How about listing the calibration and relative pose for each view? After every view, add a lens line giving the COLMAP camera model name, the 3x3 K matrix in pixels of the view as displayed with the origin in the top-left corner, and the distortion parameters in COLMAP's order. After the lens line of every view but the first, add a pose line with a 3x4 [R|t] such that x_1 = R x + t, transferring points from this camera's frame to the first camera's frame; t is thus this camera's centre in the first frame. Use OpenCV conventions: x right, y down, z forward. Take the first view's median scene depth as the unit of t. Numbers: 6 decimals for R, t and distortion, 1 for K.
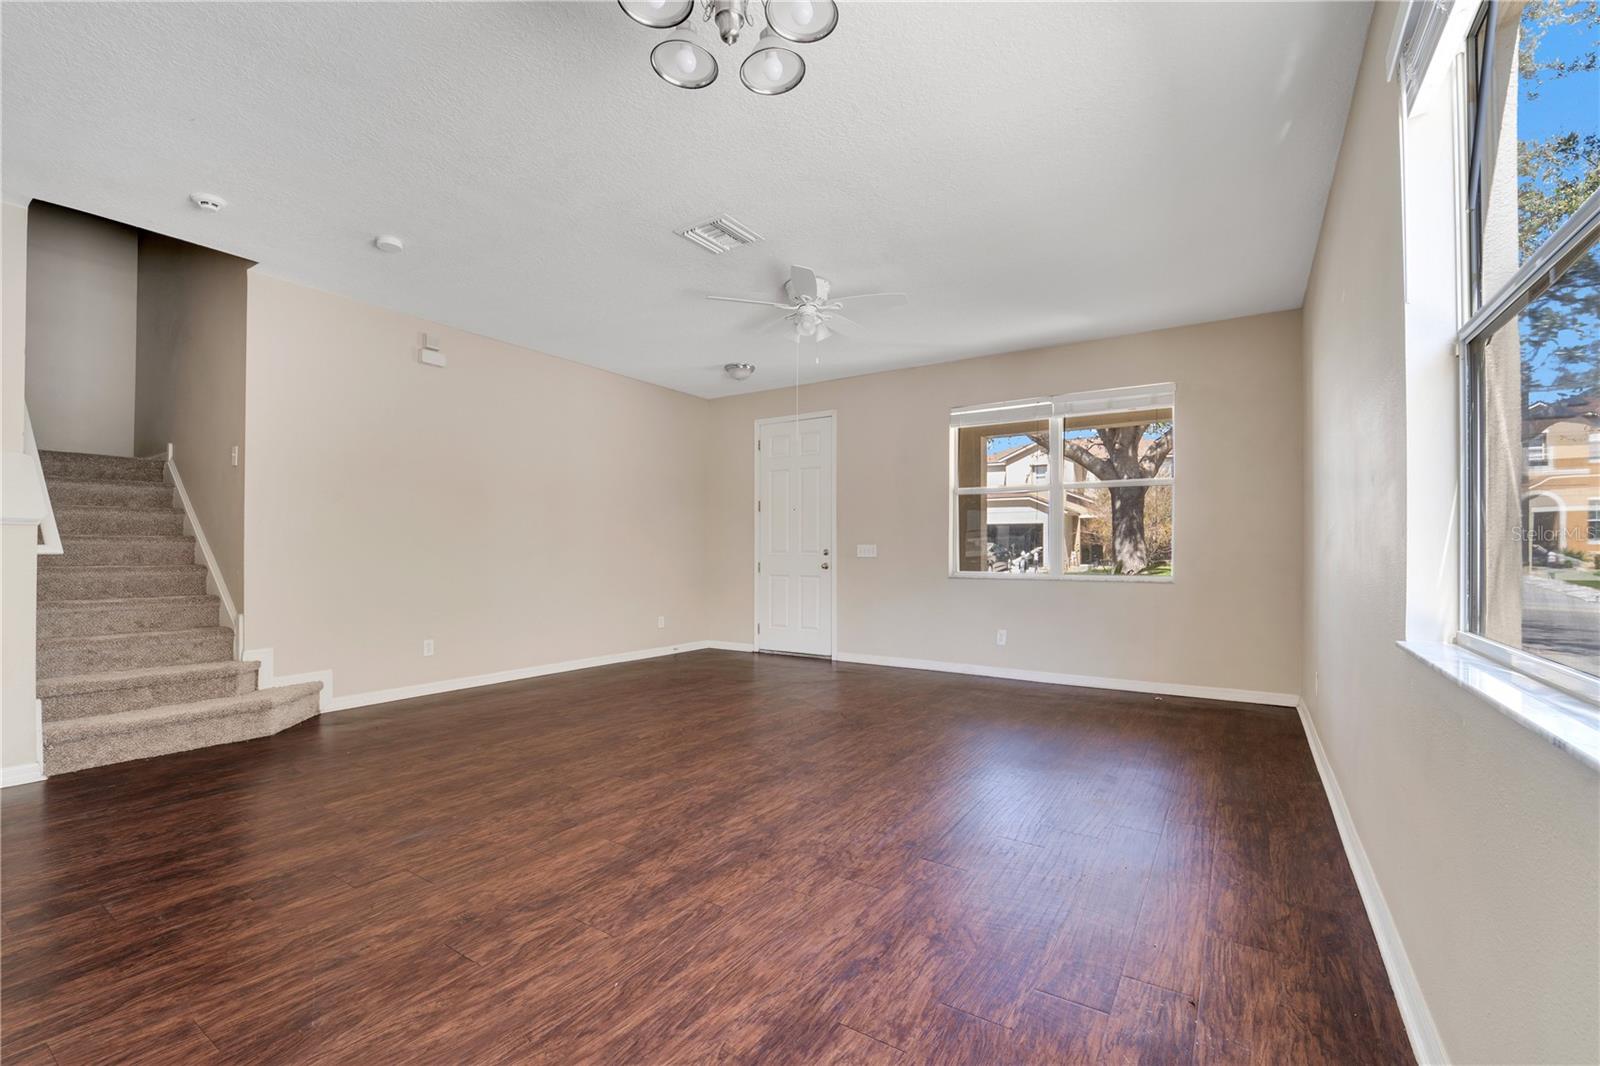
lens RADIAL K [[674.2, 0, 800.8], [0, 674.2, 559.0], [0, 0, 1]] dist [-0.024584, -0.000062]
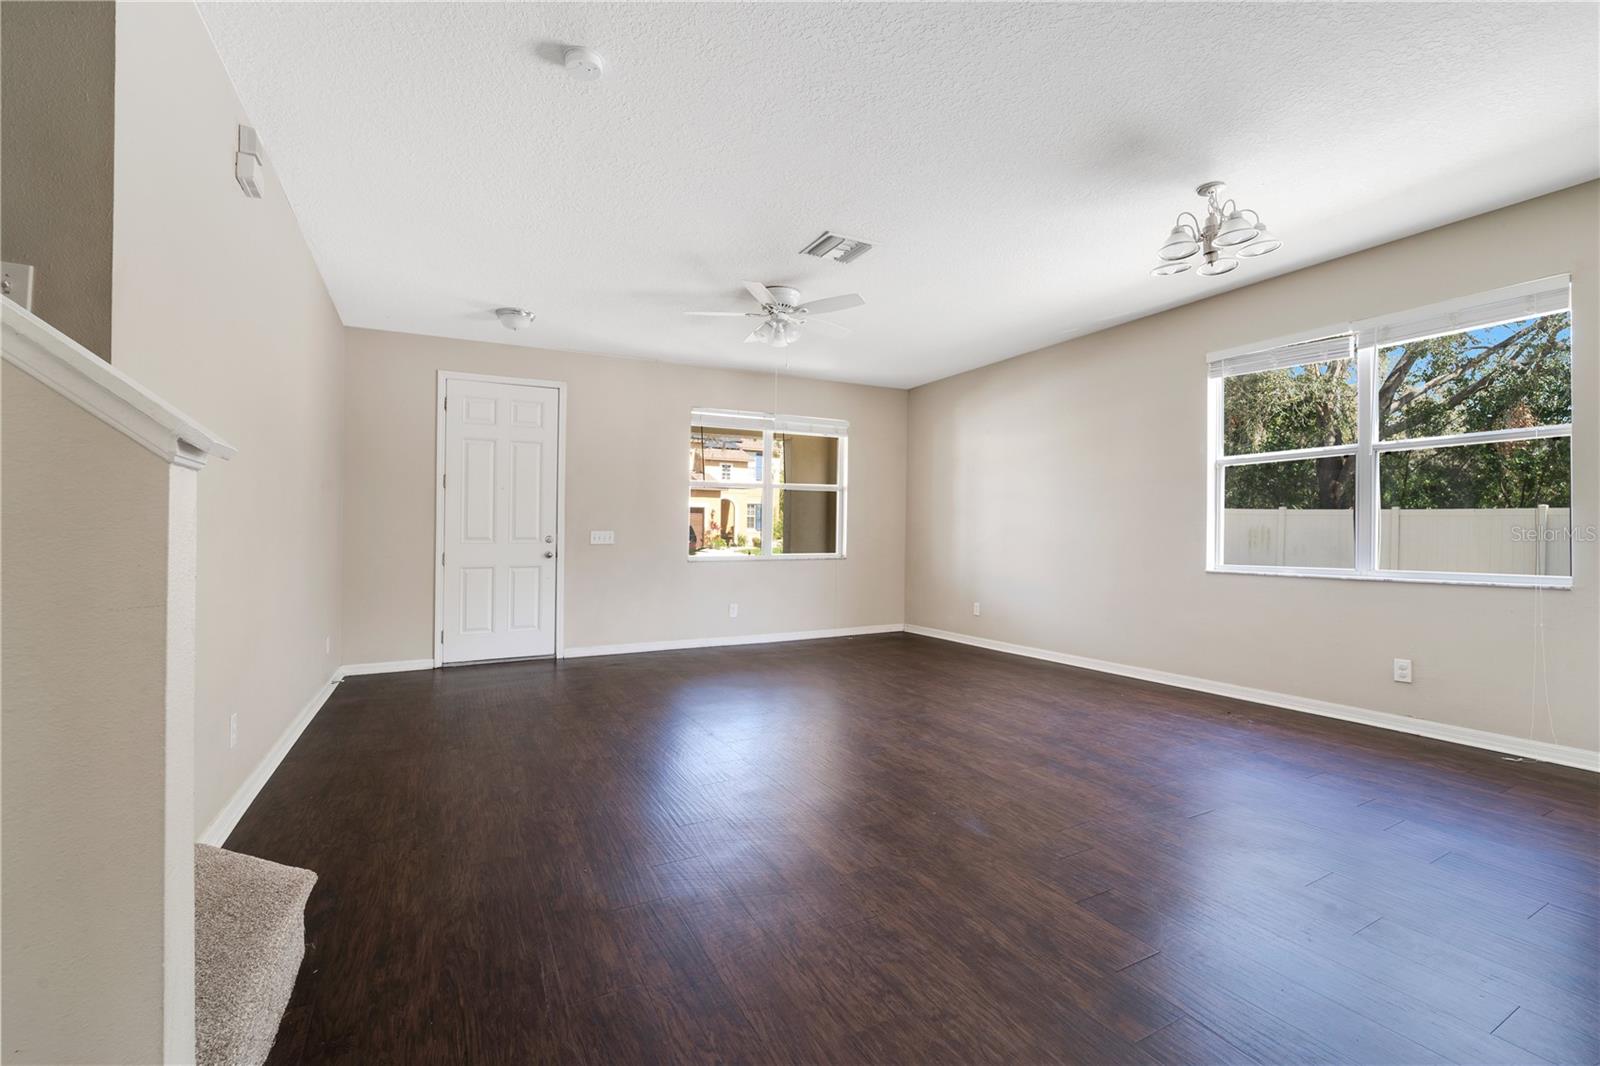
lens RADIAL K [[689.2, 0, 799.5], [0, 689.2, 520.8], [0, 0, 1]] dist [-0.022796, 0.000835]
pose [[0.486247, 0.017567, 0.873645, -1.448913], [0.012839, 0.999546, -0.027245, -0.011971], [-0.873727, 0.024464, 0.485801, 0.658957]]
